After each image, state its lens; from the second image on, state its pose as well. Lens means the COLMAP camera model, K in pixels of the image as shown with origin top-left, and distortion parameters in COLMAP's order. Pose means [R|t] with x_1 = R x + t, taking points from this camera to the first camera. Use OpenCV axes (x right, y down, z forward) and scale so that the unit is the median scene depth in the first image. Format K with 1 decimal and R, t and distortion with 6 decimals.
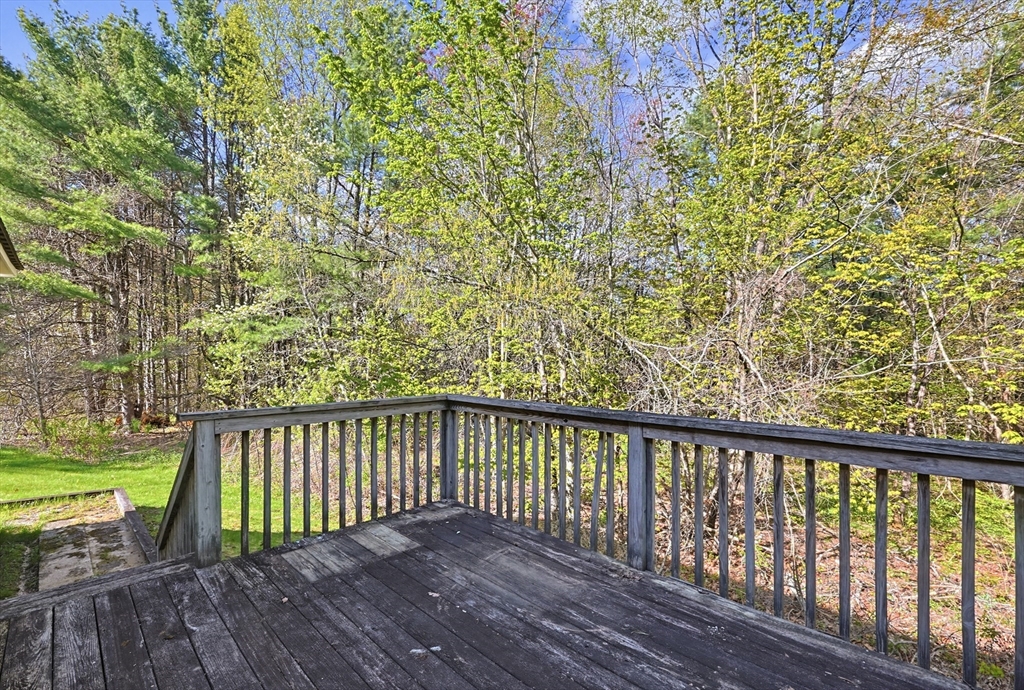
lens RADIAL K [[460.8, 0, 506.2], [0, 460.8, 350.6], [0, 0, 1]] dist [-0.000324, 0.000047]
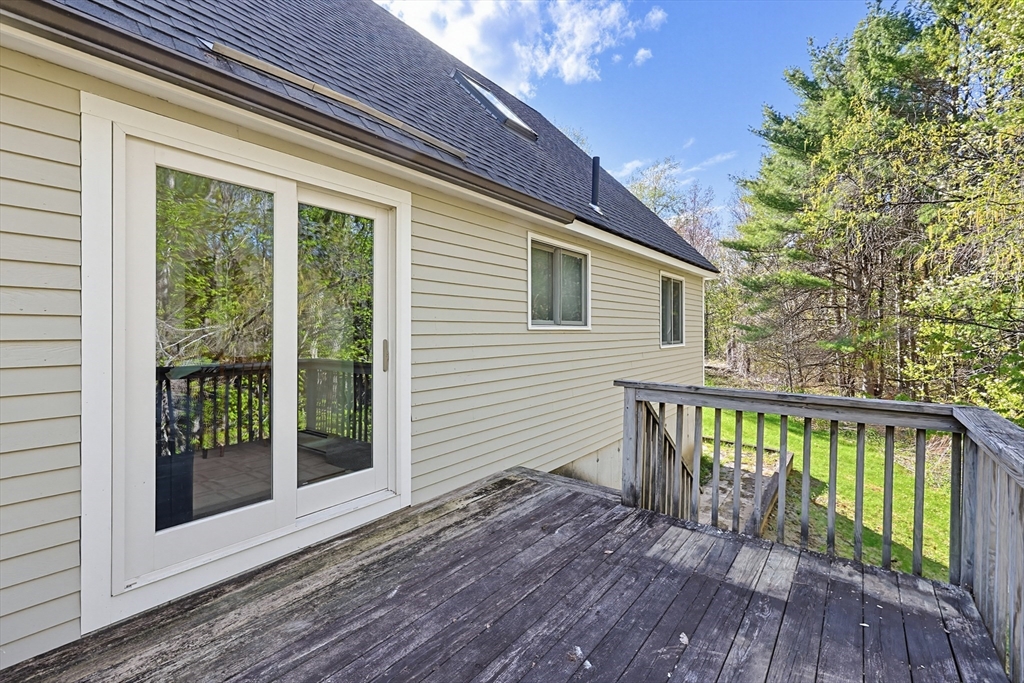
lens RADIAL K [[444.5, 0, 516.7], [0, 444.5, 335.9], [0, 0, 1]] dist [-0.000389, -0.000228]
pose [[0.155255, 0.006892, -0.987850, 0.483741], [-0.001535, 0.999976, 0.006736, 0.003428], [0.987873, 0.000471, 0.155262, 0.526000]]
